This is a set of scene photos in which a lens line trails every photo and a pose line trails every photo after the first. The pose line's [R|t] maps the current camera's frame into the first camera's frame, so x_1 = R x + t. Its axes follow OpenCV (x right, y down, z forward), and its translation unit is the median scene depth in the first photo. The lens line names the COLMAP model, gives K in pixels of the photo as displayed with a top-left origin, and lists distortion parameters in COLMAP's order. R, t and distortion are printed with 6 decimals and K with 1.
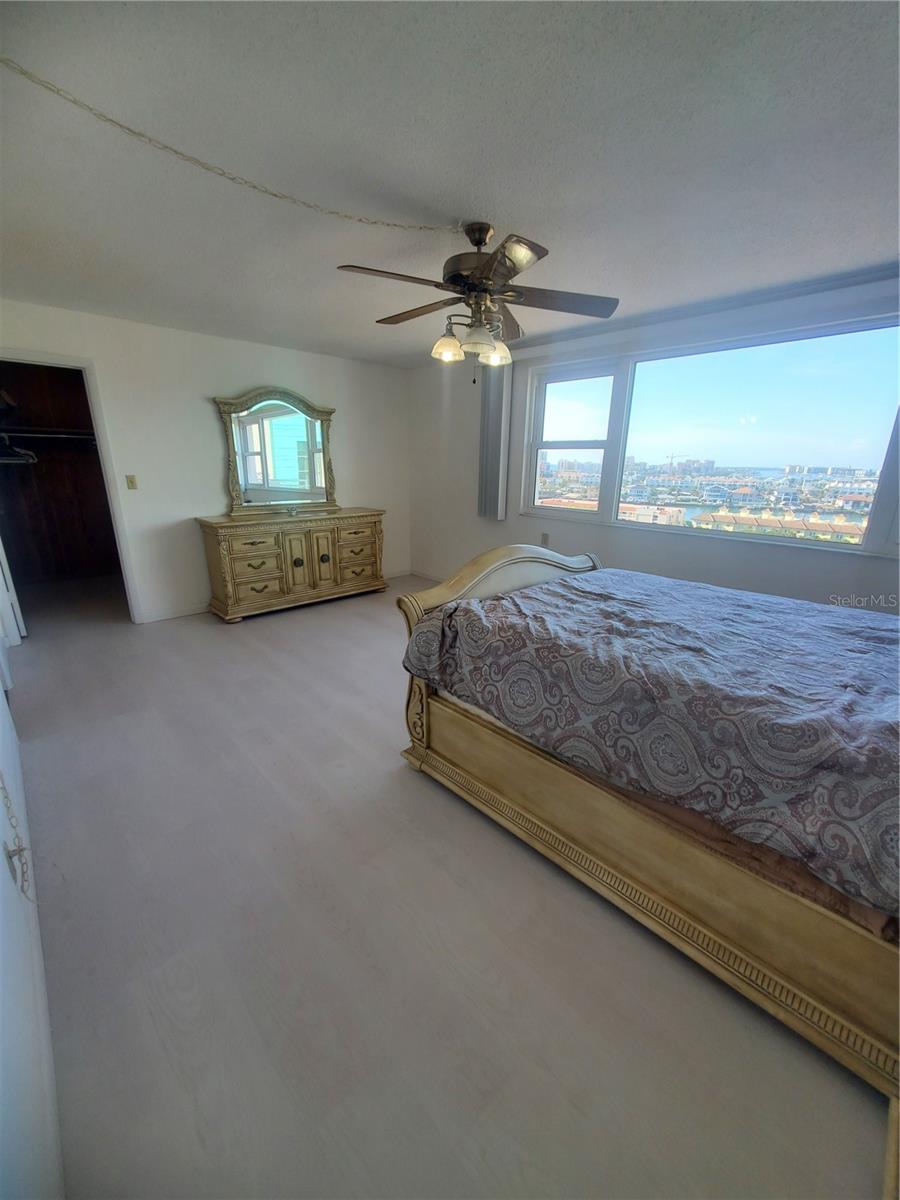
lens RADIAL K [[470.5, 0, 457.3], [0, 470.5, 609.5], [0, 0, 1]] dist [0.003071, -0.001748]
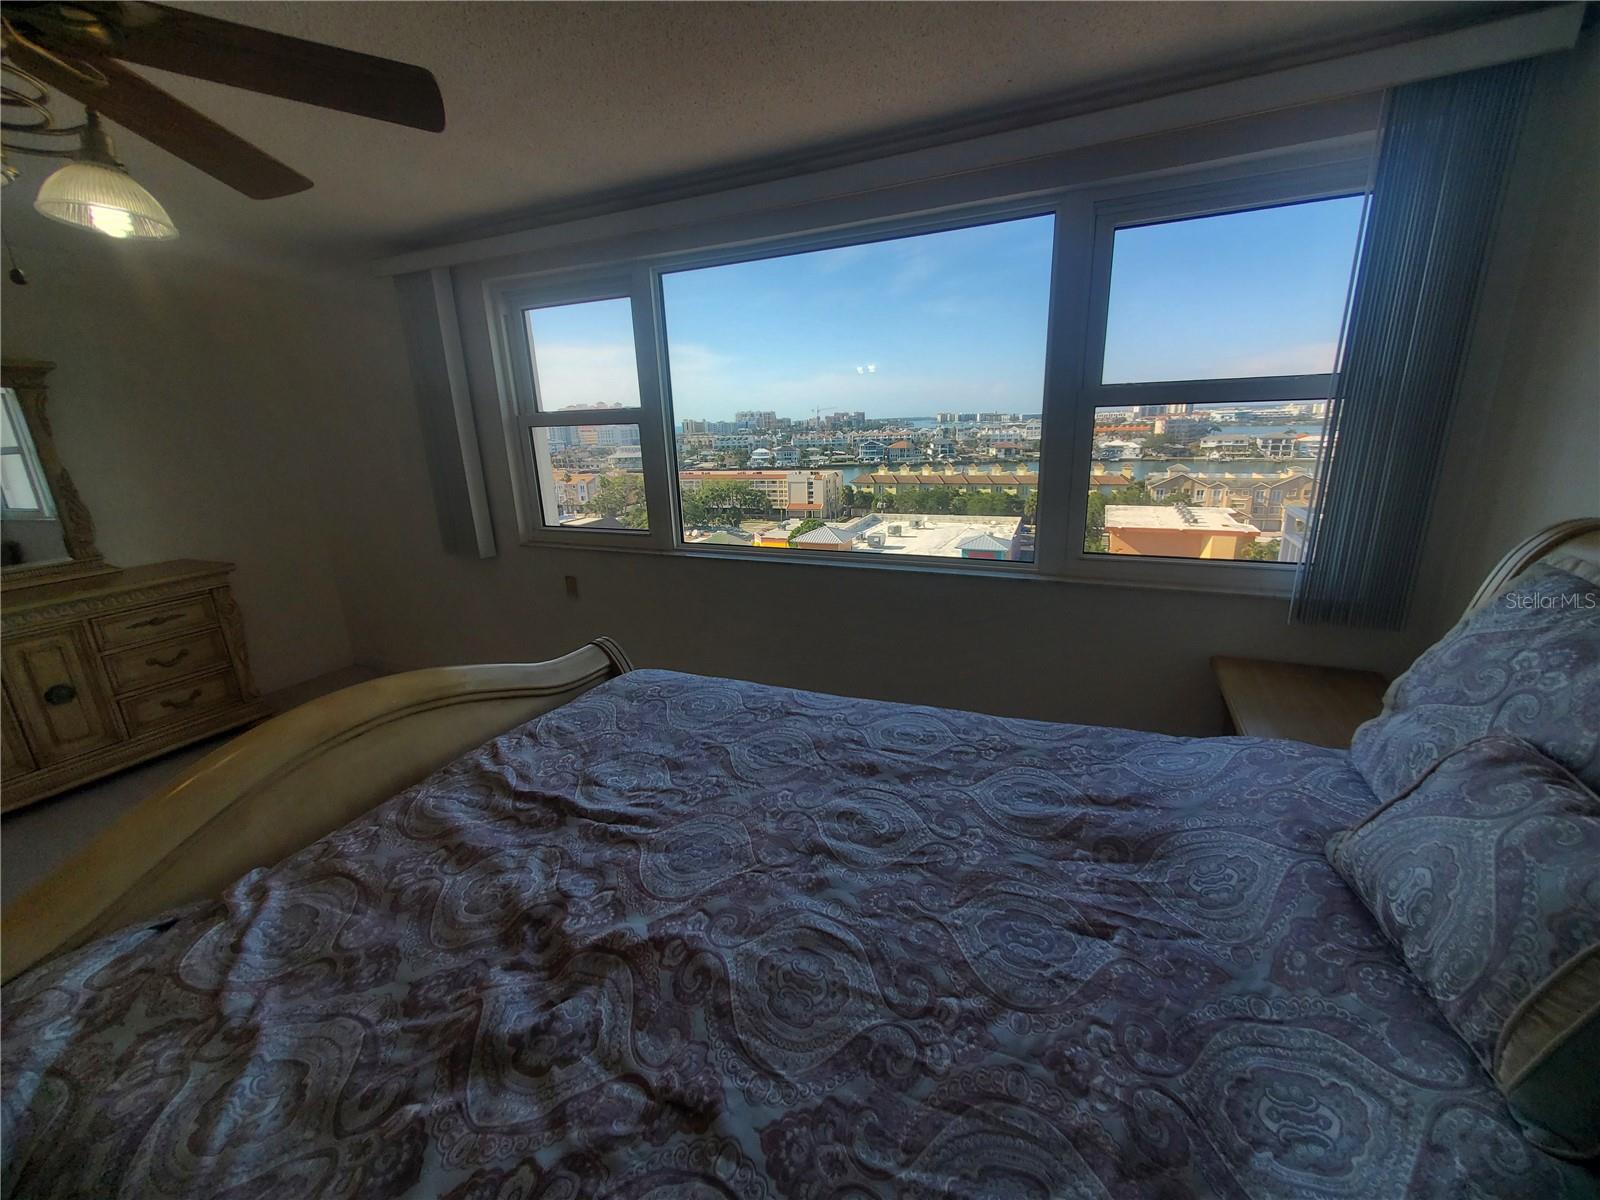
lens RADIAL K [[627.4, 0, 806.8], [0, 627.4, 591.3], [0, 0, 1]] dist [0.003071, -0.001748]
pose [[0.923198, -0.145727, 0.355626, 0.171318], [0.160539, 0.986953, -0.012325, -0.085768], [-0.349189, 0.068470, 0.934547, 0.202512]]
